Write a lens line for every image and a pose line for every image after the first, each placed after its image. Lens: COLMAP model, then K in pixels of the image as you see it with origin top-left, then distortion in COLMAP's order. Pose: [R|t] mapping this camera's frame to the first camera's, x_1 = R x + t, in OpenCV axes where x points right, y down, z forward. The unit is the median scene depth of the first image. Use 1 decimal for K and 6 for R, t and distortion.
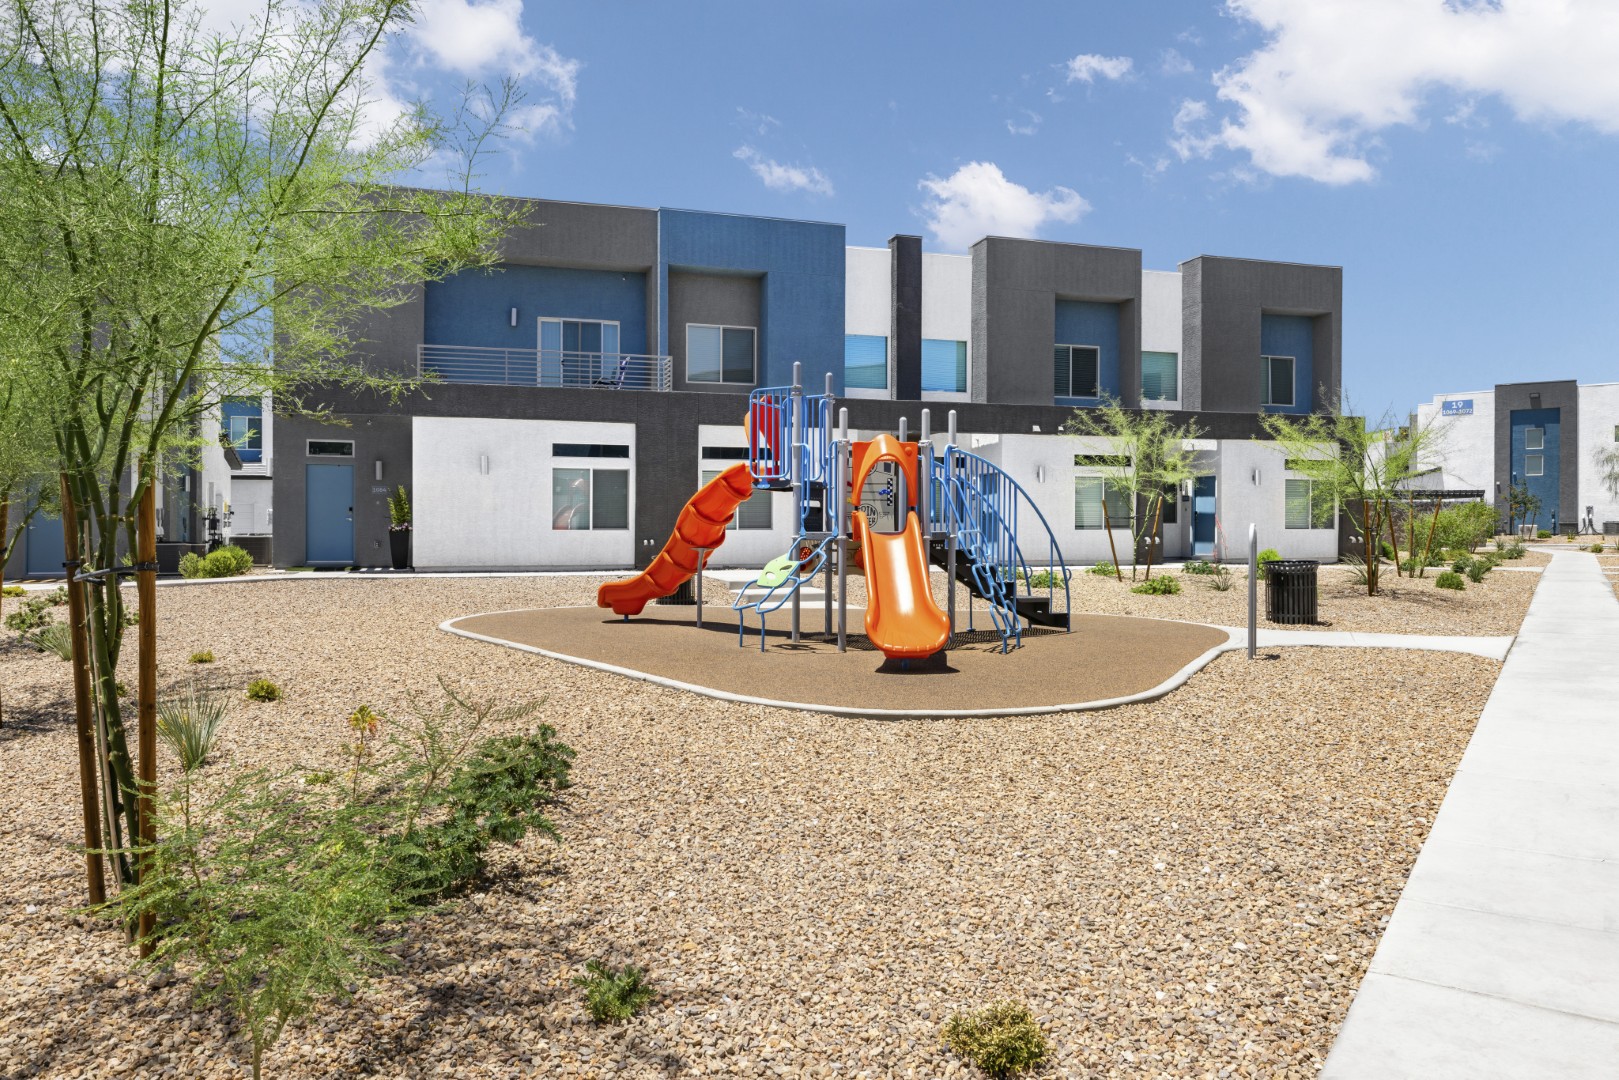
lens RADIAL K [[1115.5, 0, 808.6], [0, 1115.5, 536.6], [0, 0, 1]] dist [0.003079, 0.000917]
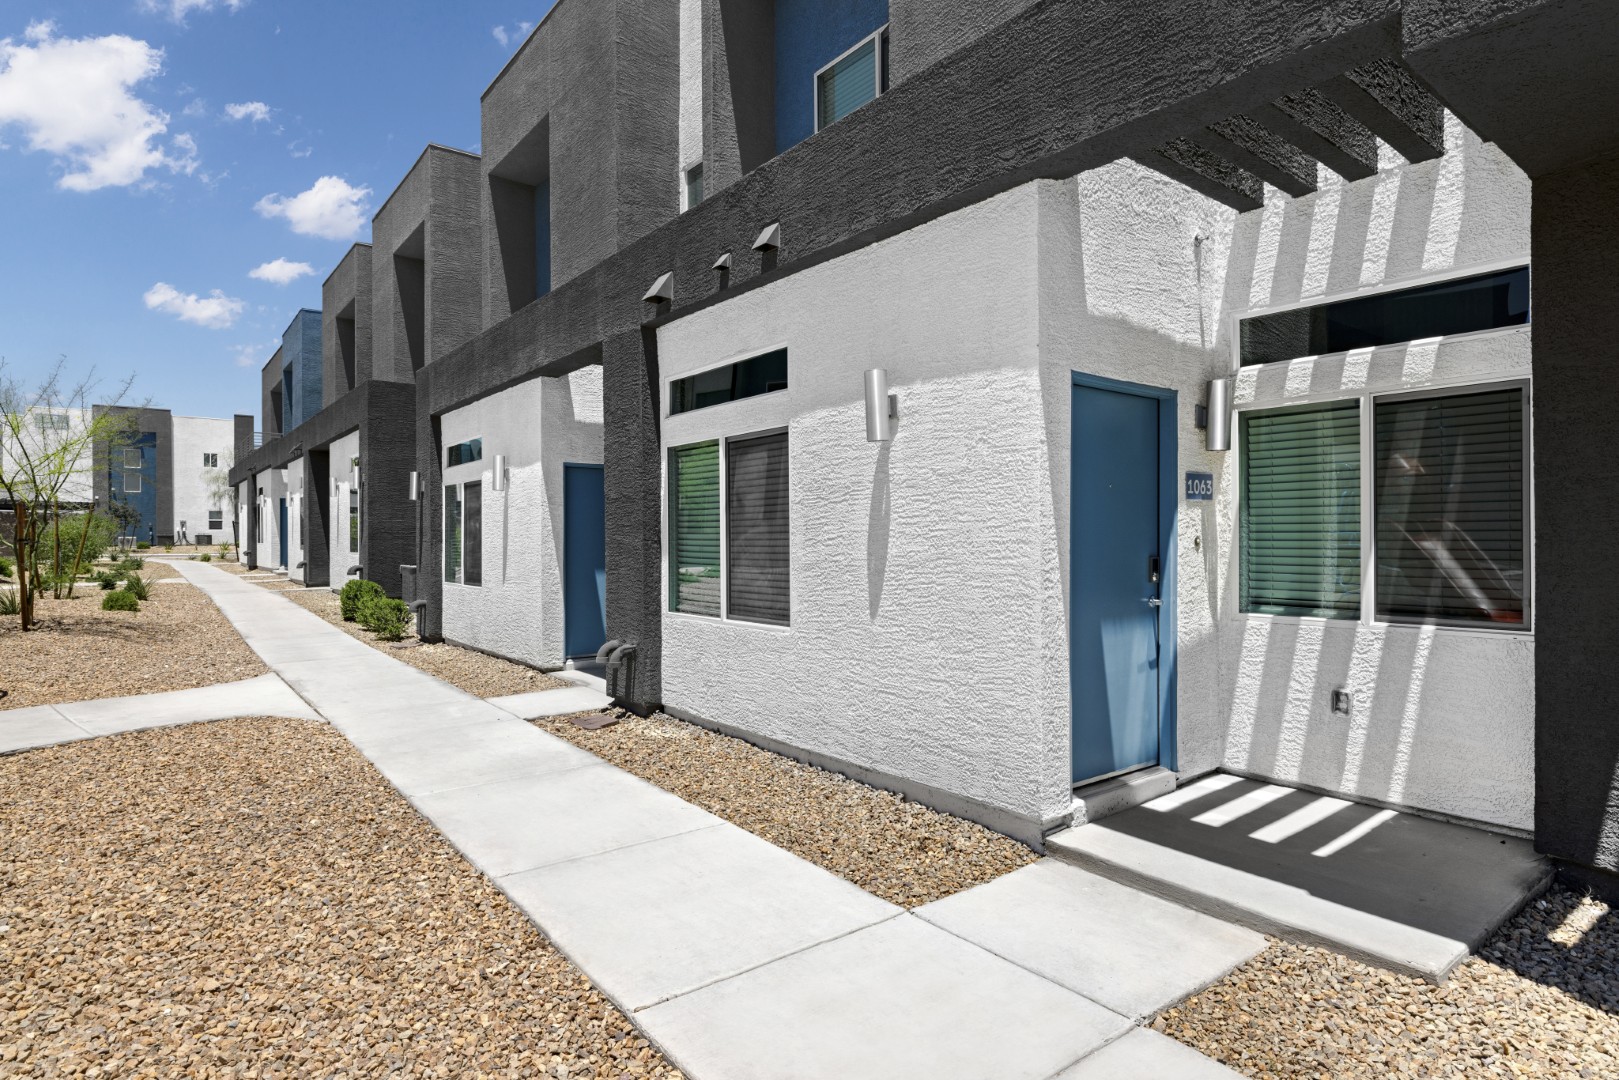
lens RADIAL K [[861.0, 0, 808.8], [0, 861.0, 537.6], [0, 0, 1]] dist [-0.002679, -0.000430]
pose [[0.296995, -0.004093, 0.954870, 0.040925], [0.014379, 0.999897, -0.000186, -0.000355], [-0.954771, 0.013786, 0.297024, 0.117752]]
